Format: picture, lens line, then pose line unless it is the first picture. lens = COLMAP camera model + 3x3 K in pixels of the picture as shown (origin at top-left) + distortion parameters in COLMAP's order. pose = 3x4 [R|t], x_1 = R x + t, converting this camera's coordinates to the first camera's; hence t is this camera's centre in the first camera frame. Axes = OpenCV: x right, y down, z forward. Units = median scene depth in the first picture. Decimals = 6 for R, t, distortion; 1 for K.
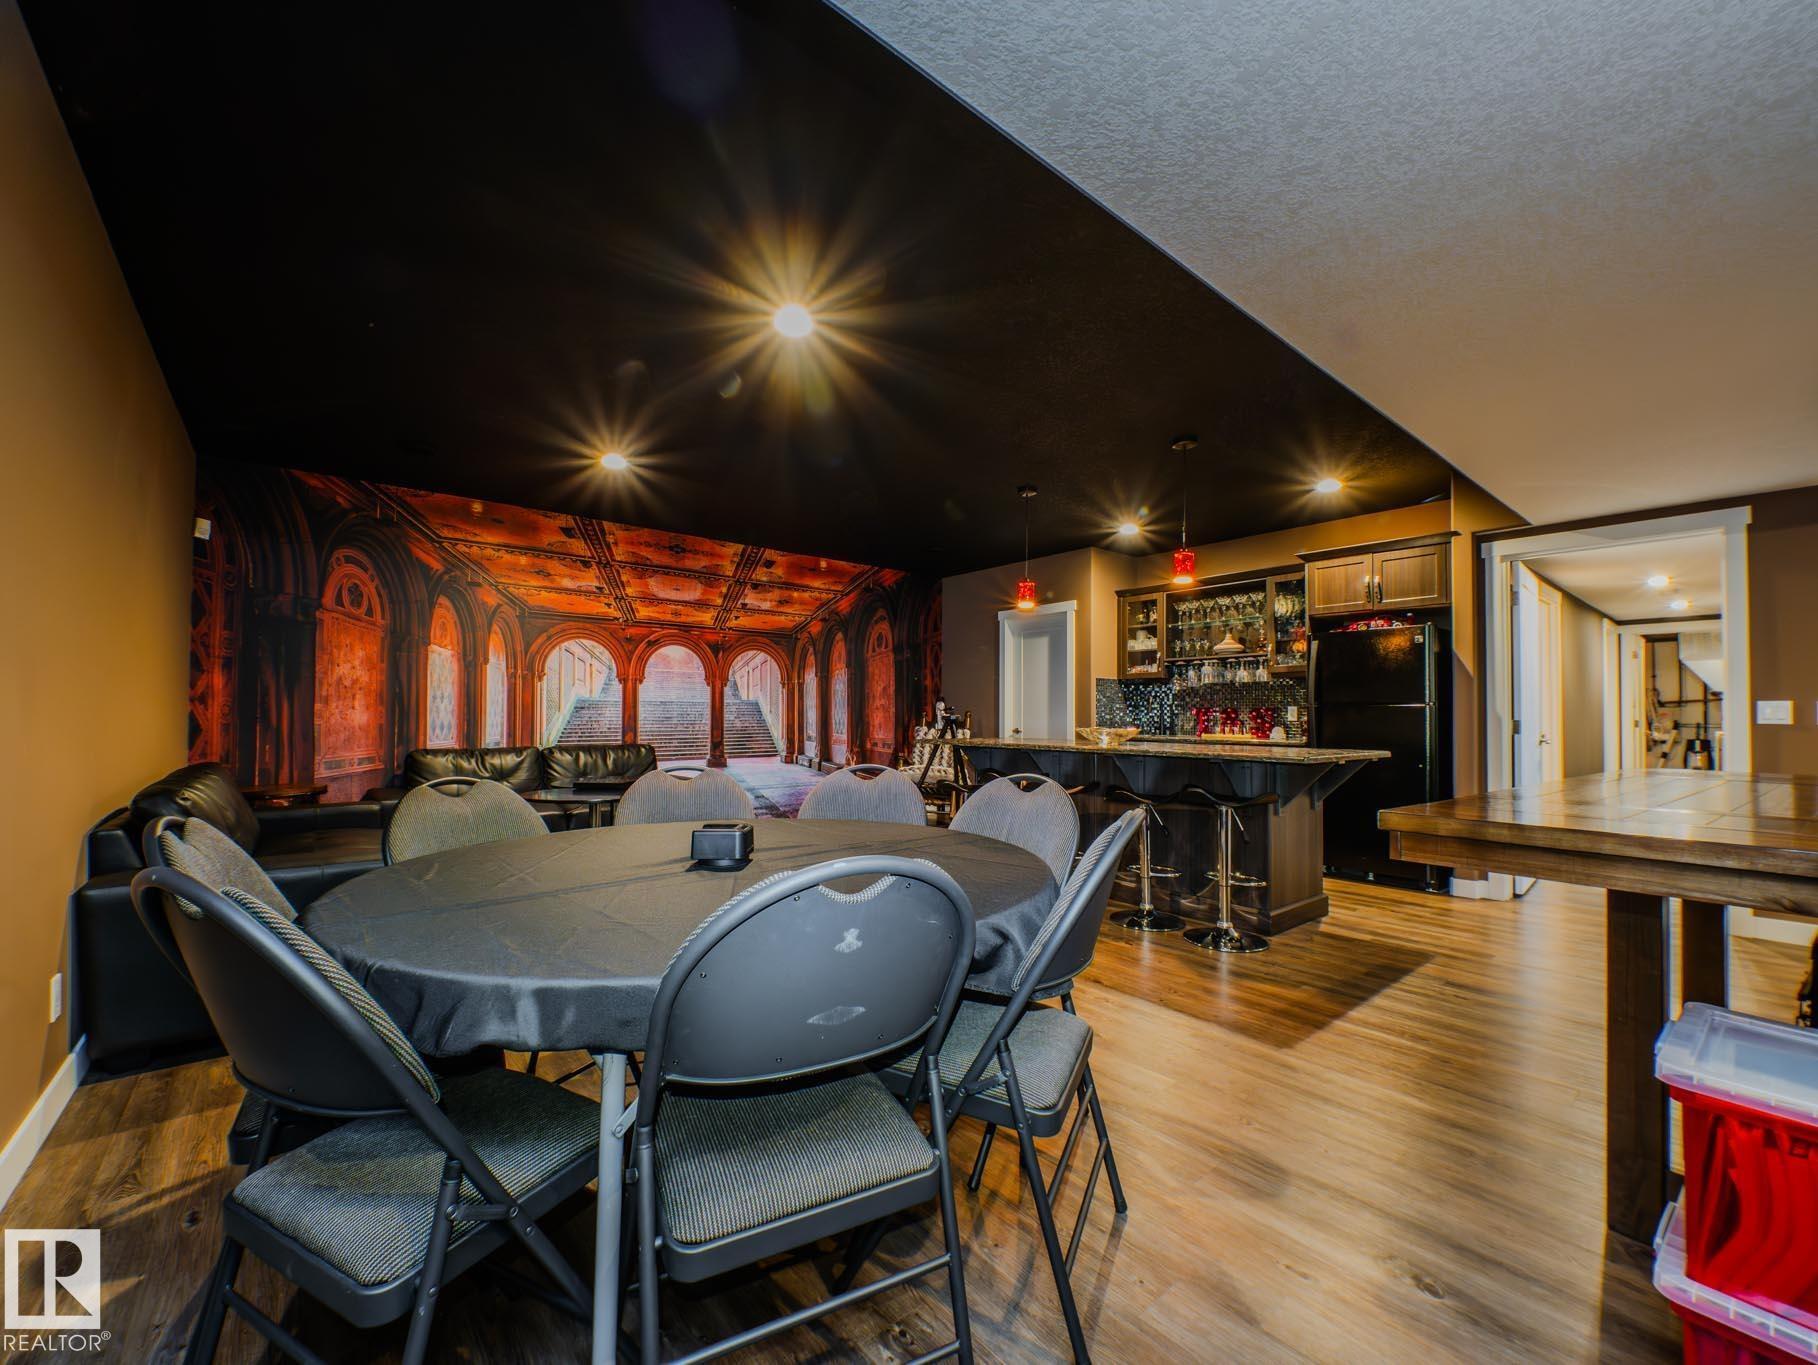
lens RADIAL K [[714.6, 0, 916.7], [0, 714.6, 704.7], [0, 0, 1]] dist [0.001680, -0.020800]
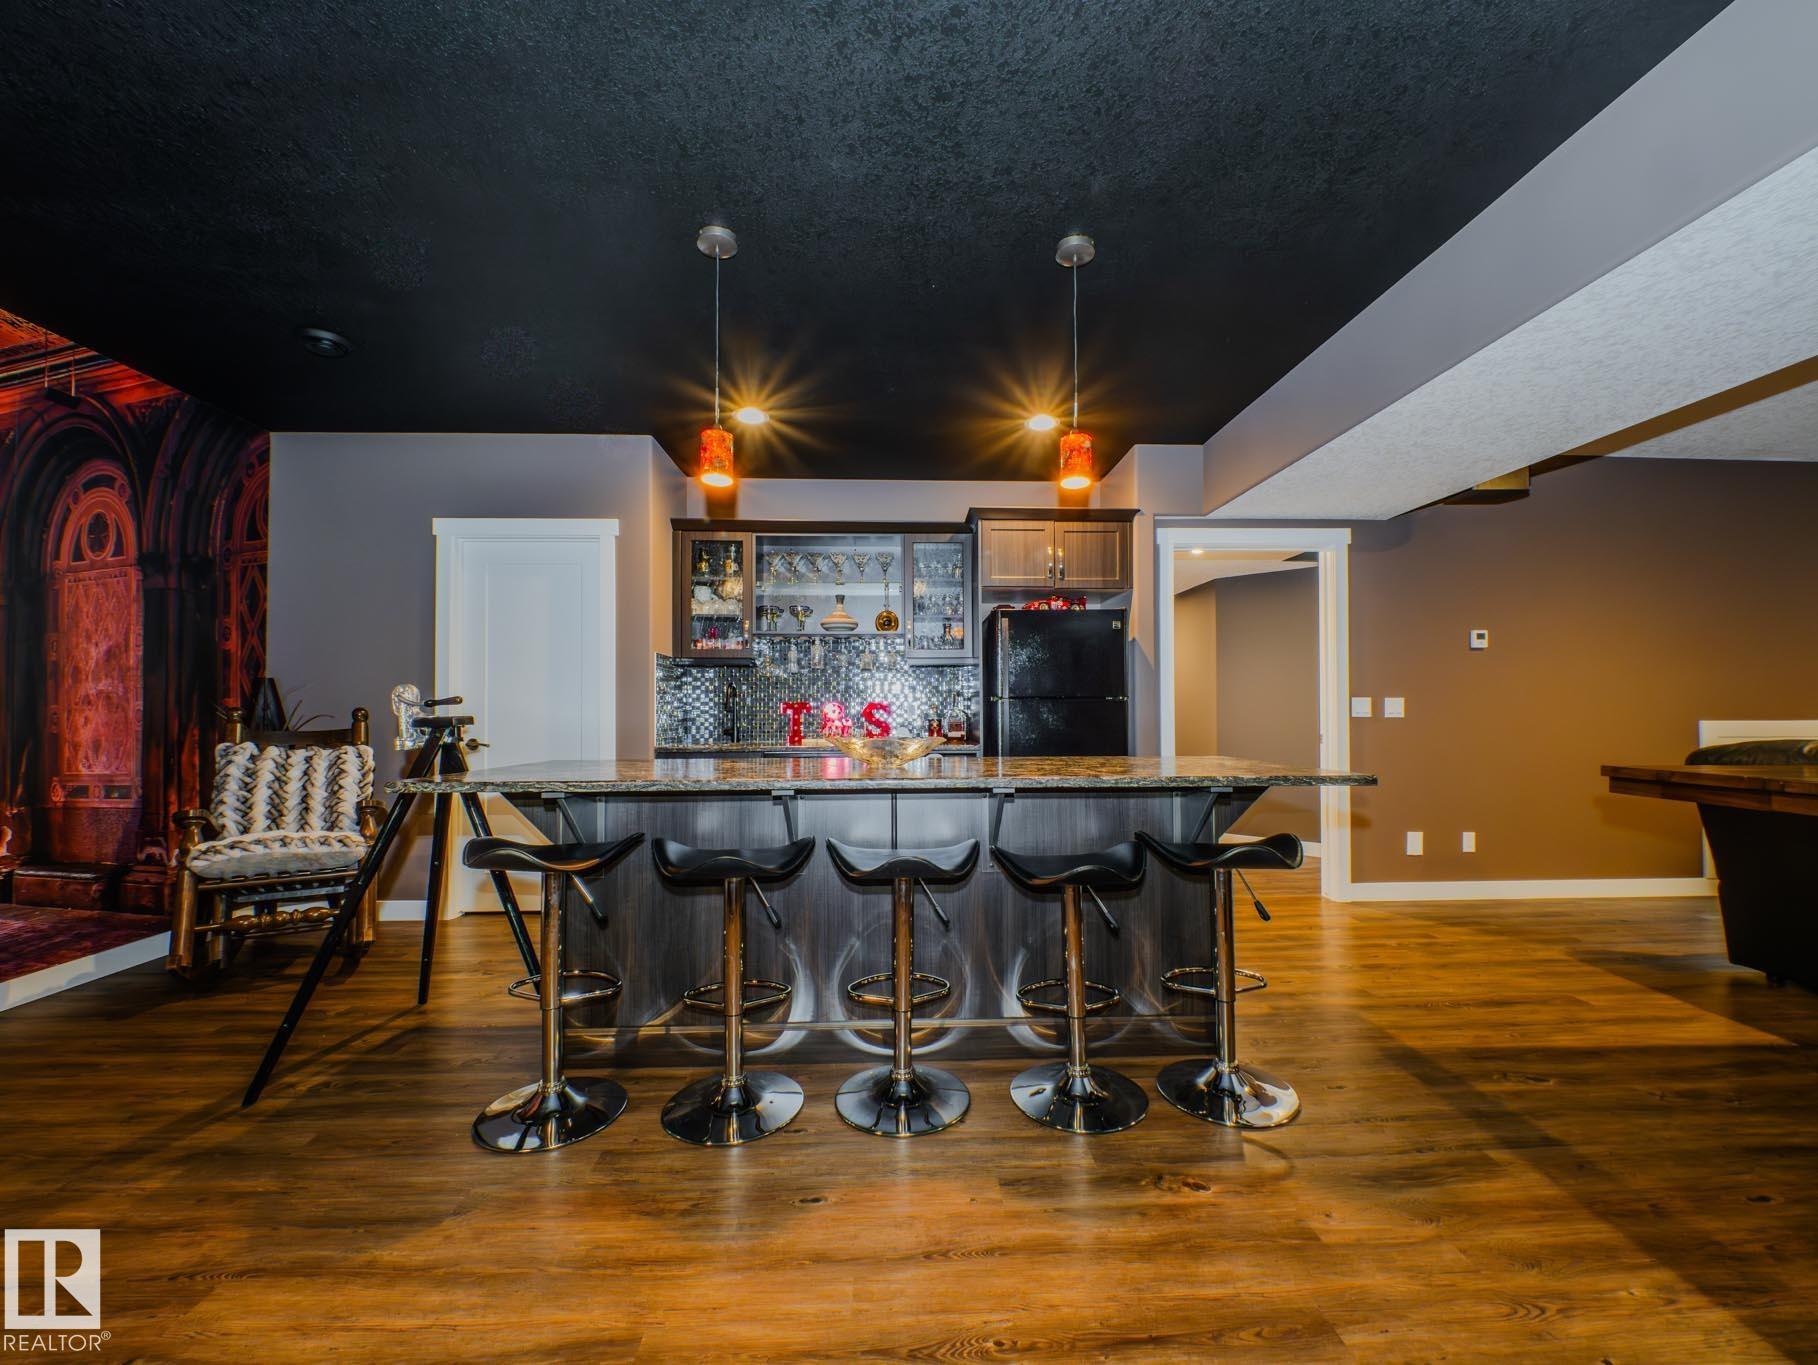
lens RADIAL K [[734.6, 0, 918.9], [0, 734.6, 697.9], [0, 0, 1]] dist [-0.001984, -0.000460]
pose [[0.604406, 0.004828, 0.796662, -0.130420], [-0.006330, 0.999979, -0.001258, 0.001032], [-0.796651, -0.004283, 0.604424, 0.491670]]
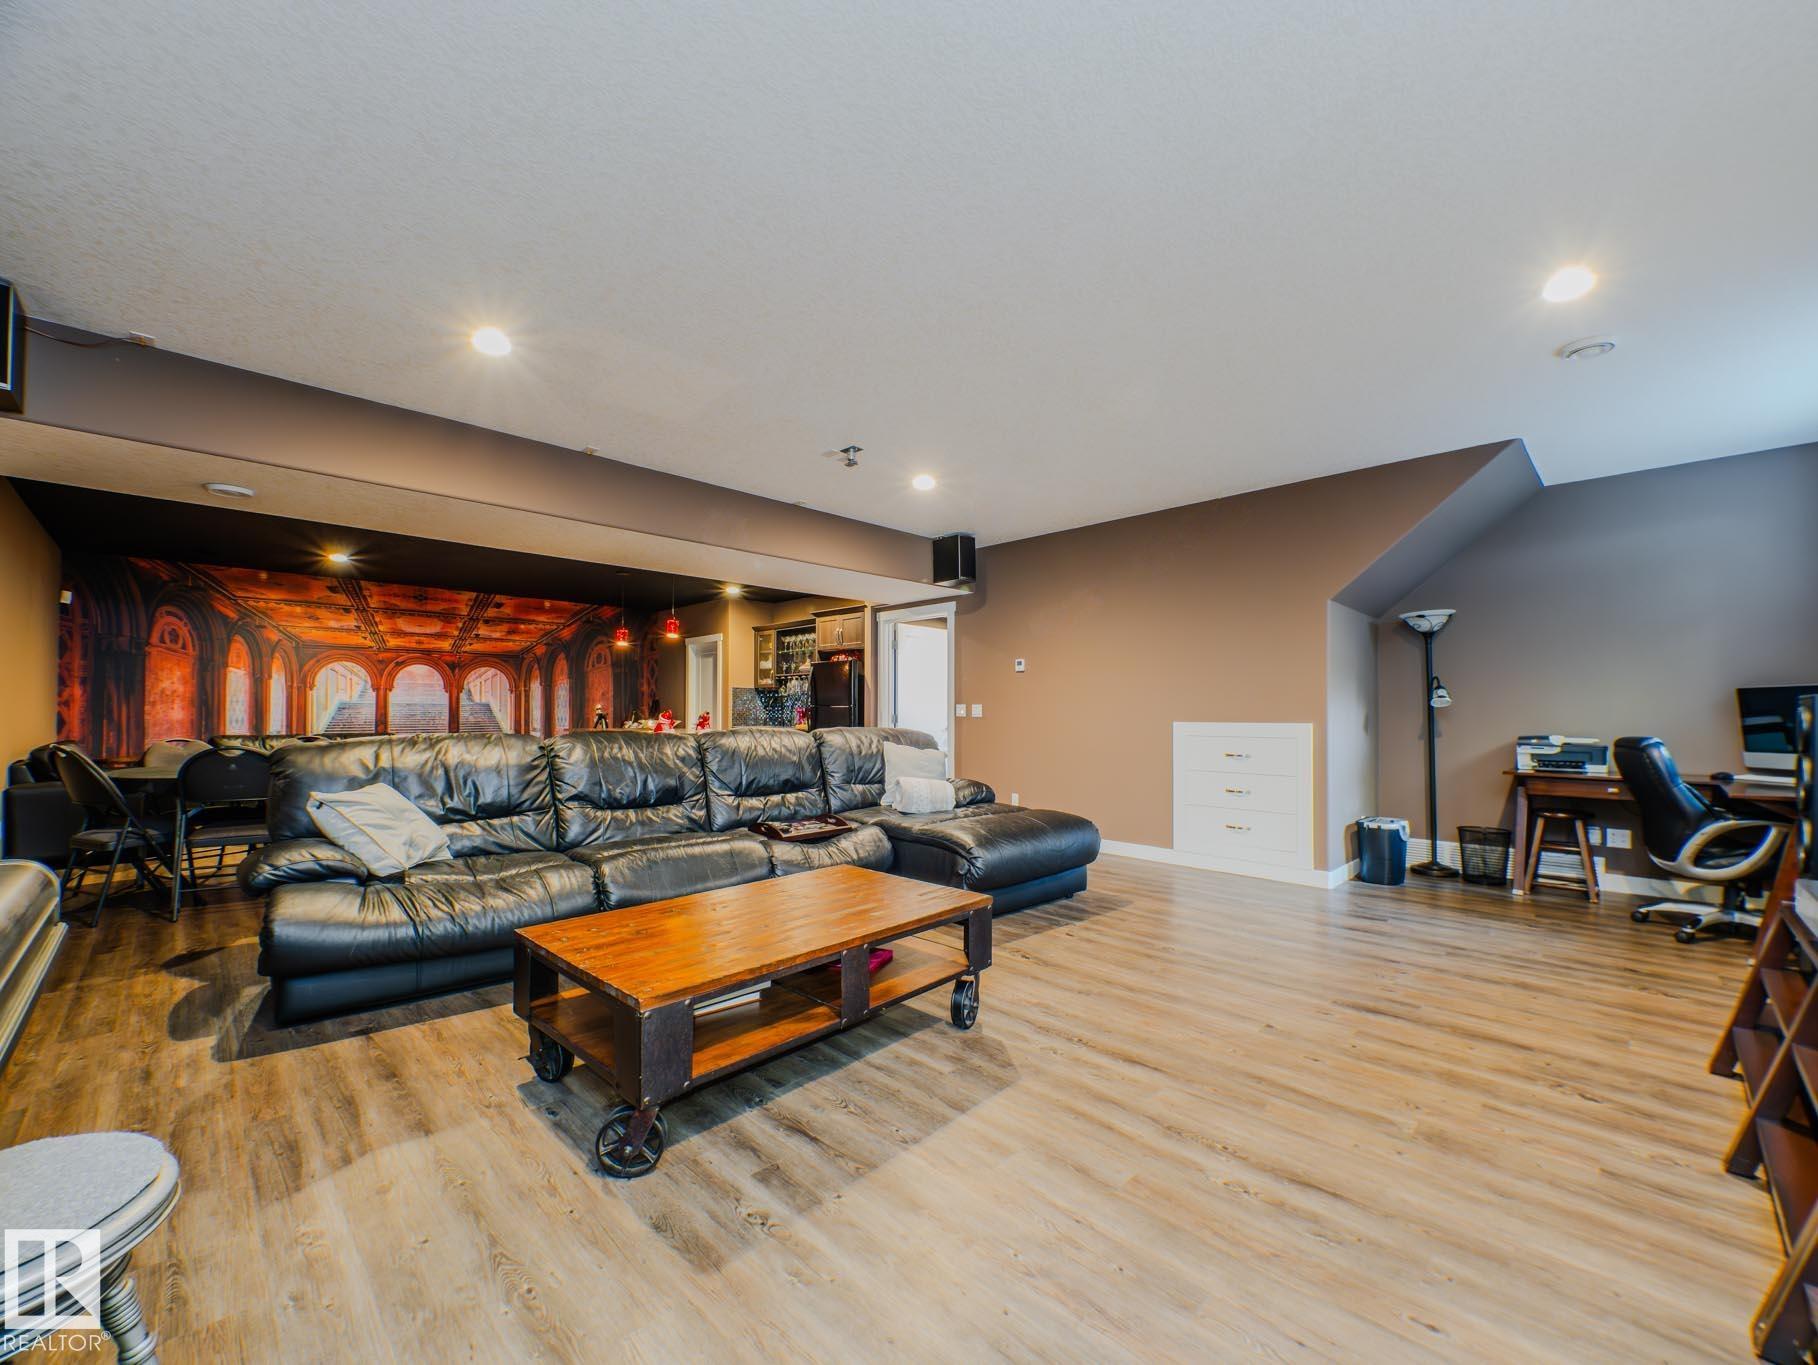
lens RADIAL K [[736.4, 0, 907.4], [0, 736.4, 702.2], [0, 0, 1]] dist [-0.000774, -0.007296]
pose [[0.995669, 0.000145, 0.092972, 0.524660], [-0.000152, 1.000000, 0.000069, -0.007936], [-0.092972, -0.000083, 0.995669, -0.590018]]
